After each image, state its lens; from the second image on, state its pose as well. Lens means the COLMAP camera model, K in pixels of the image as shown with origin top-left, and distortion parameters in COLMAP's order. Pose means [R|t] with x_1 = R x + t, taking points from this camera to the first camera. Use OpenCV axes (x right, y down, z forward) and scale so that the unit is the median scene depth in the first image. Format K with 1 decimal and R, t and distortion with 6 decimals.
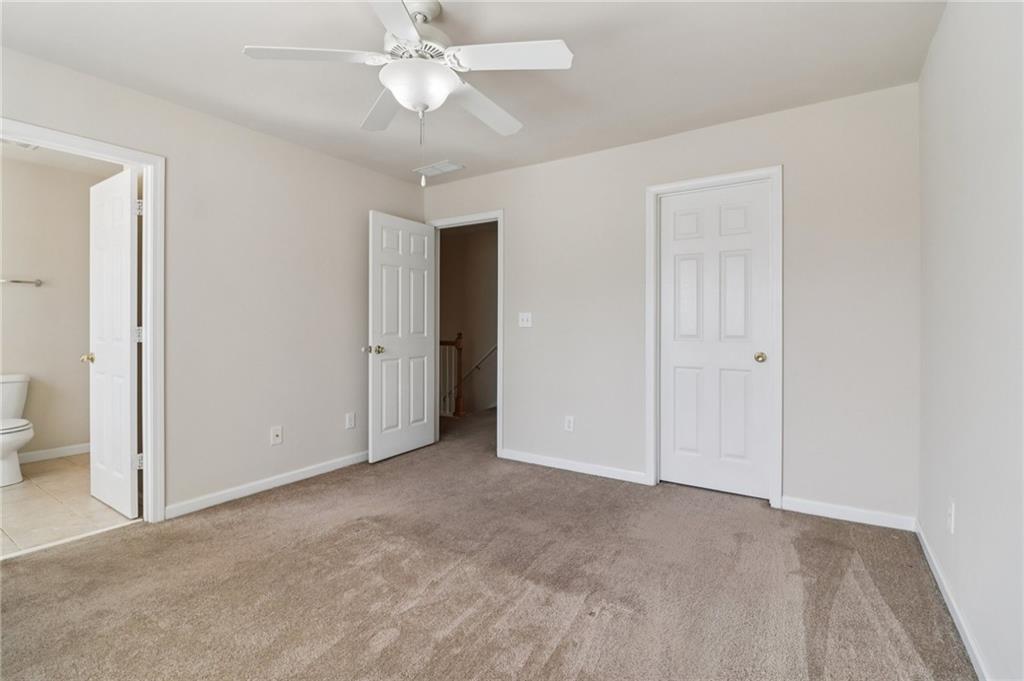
lens RADIAL K [[479.7, 0, 513.7], [0, 479.7, 321.4], [0, 0, 1]] dist [-0.000914, -0.011856]
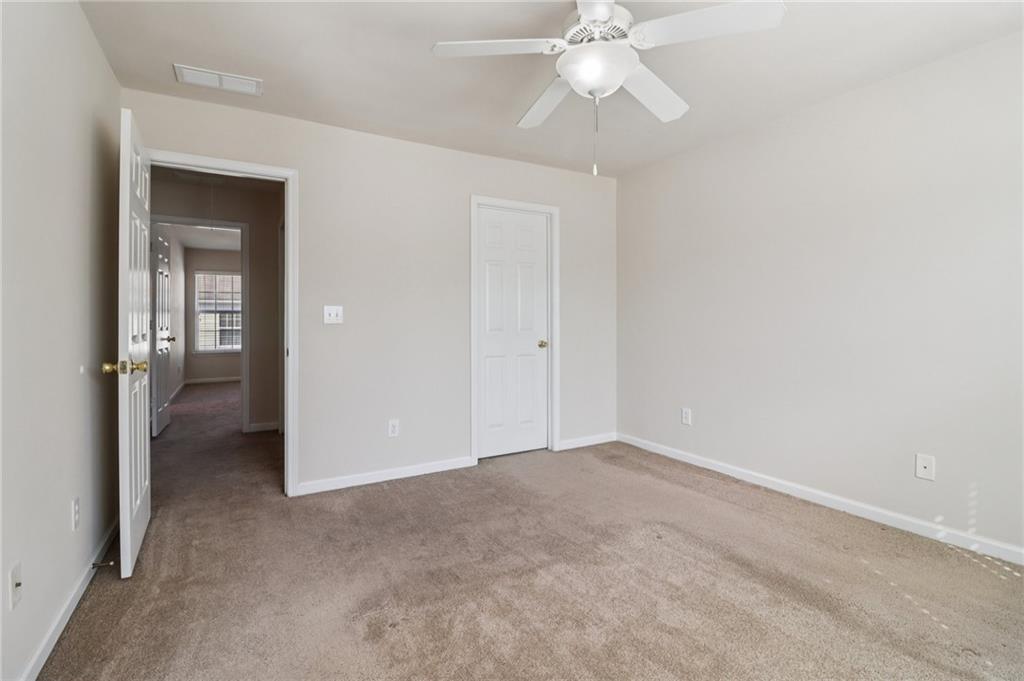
lens RADIAL K [[479.7, 0, 513.7], [0, 479.7, 321.4], [0, 0, 1]] dist [-0.000914, -0.011856]
pose [[0.444530, -0.003248, 0.895758, -0.675730], [-0.002652, 0.999984, 0.004942, 0.003574], [-0.895760, -0.004572, 0.444515, 0.434051]]
